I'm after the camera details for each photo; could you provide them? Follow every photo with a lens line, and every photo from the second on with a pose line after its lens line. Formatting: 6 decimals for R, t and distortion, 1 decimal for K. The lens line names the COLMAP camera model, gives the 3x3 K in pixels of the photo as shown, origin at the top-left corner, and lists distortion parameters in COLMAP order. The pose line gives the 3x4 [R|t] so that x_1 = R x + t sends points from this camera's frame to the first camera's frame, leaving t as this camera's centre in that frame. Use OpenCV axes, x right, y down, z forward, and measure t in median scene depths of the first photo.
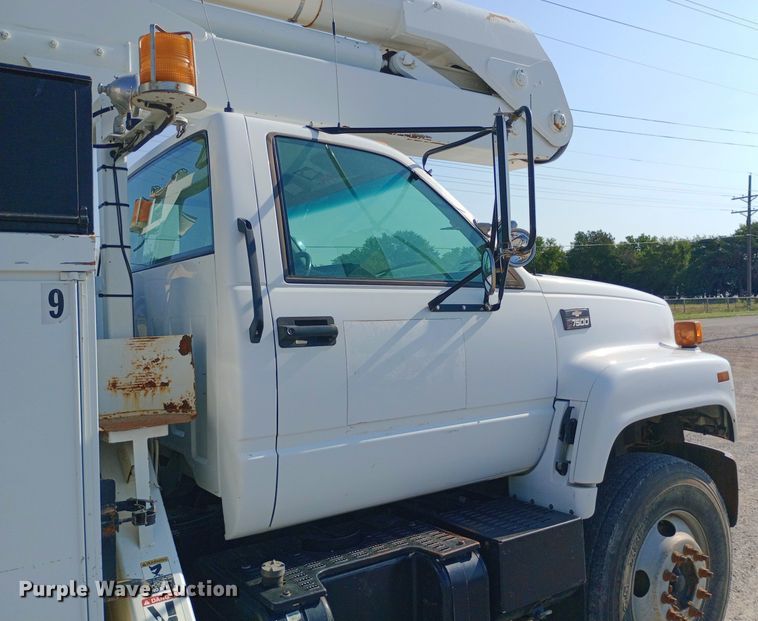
lens RADIAL K [[695.7, 0, 419.8], [0, 695.7, 310.3], [0, 0, 1]] dist [0.019537, 0.000000]
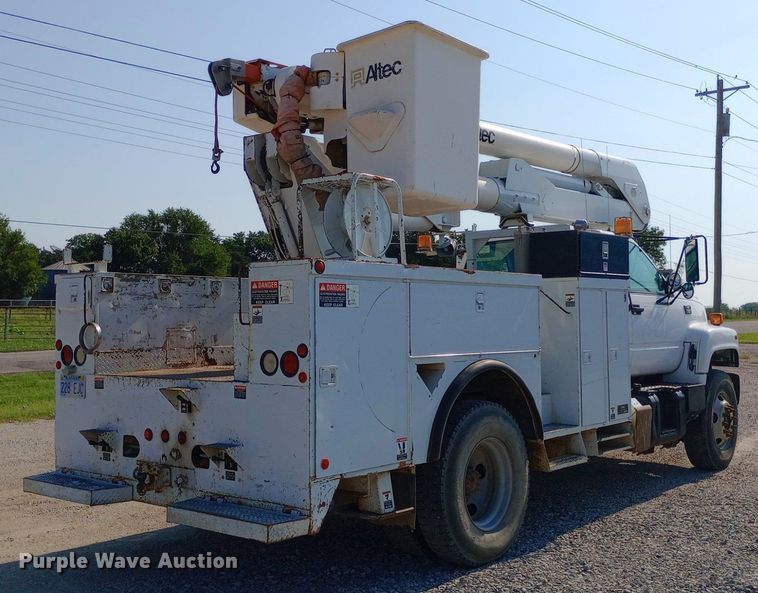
lens RADIAL K [[903.5, 0, 377.6], [0, 903.5, 291.3], [0, 0, 1]] dist [0.116952, 0.000000]
pose [[0.970551, 0.038285, 0.237835, -1.758876], [-0.032114, 0.999041, -0.029769, 0.084692], [-0.238747, 0.021254, 0.970849, -2.033888]]
